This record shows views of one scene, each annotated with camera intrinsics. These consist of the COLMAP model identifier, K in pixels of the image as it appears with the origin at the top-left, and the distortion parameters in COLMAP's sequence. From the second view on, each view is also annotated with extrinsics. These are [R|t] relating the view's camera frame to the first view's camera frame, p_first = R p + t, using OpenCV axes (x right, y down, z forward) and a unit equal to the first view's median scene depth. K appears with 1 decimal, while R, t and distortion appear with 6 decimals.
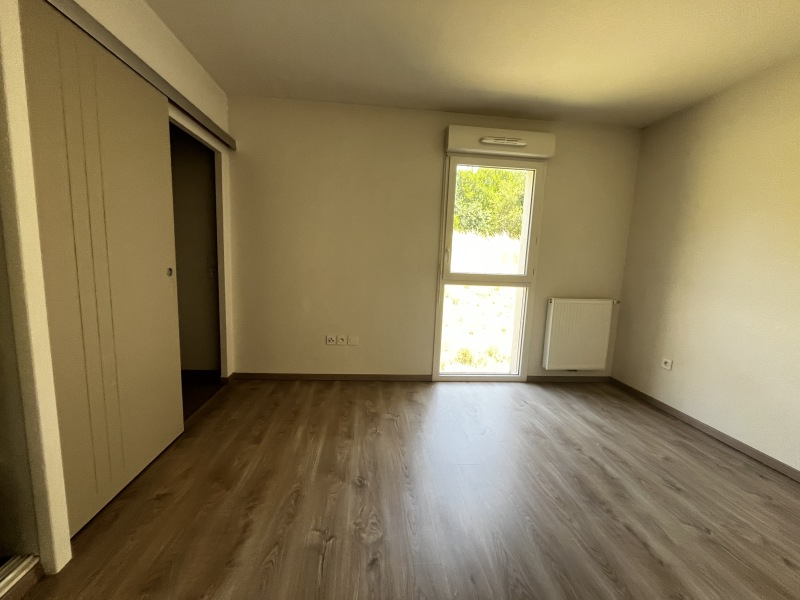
lens RADIAL K [[320.4, 0, 400.0], [0, 320.4, 300.0], [0, 0, 1]] dist [-0.000020, 0.000149]
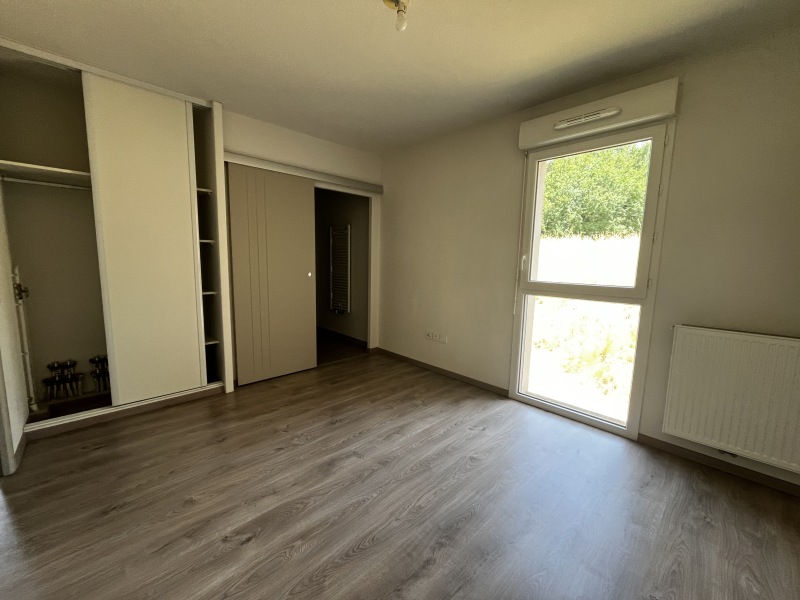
lens RADIAL K [[320.4, 0, 400.0], [0, 320.4, 300.0], [0, 0, 1]] dist [-0.000020, 0.000149]
pose [[0.633173, 0.071363, -0.770713, 0.671007], [-0.096529, 0.995247, 0.012850, -0.010714], [0.767967, 0.066259, 0.637053, 0.163533]]
